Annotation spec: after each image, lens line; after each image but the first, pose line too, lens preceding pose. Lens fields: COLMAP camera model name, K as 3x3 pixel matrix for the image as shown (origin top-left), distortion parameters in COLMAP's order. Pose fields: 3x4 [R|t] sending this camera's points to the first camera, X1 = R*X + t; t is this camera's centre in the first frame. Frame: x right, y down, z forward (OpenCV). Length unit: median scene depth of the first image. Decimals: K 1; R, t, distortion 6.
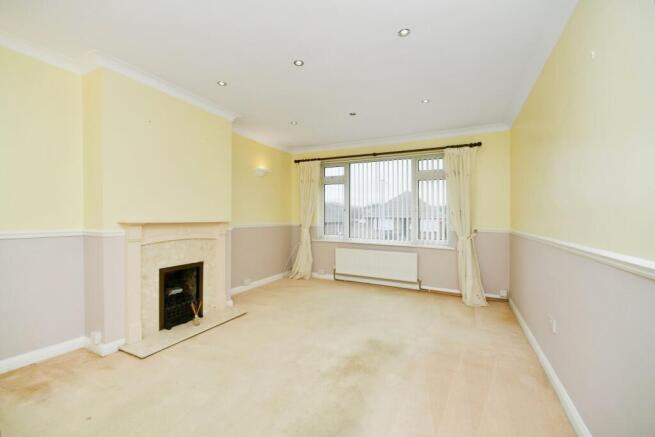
lens RADIAL K [[265.3, 0, 324.5], [0, 265.3, 215.4], [0, 0, 1]] dist [0.003556, -0.000393]
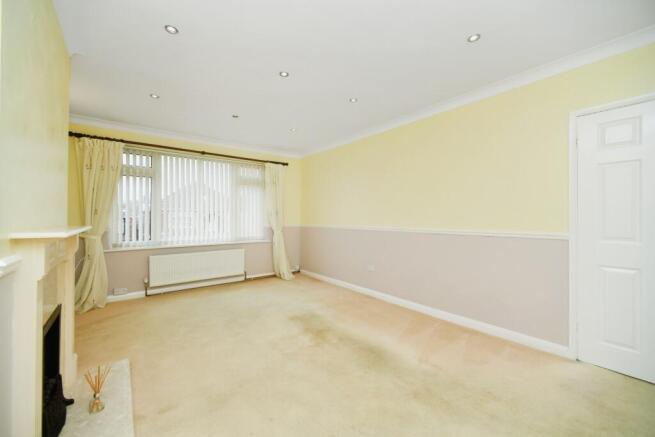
lens RADIAL K [[265.3, 0, 314.4], [0, 265.3, 214.4], [0, 0, 1]] dist [0.003556, -0.000393]
pose [[0.449603, -0.005632, 0.893211, -0.534421], [0.001943, 0.999984, 0.005327, -0.010256], [-0.893226, -0.000660, 0.449607, 0.215068]]
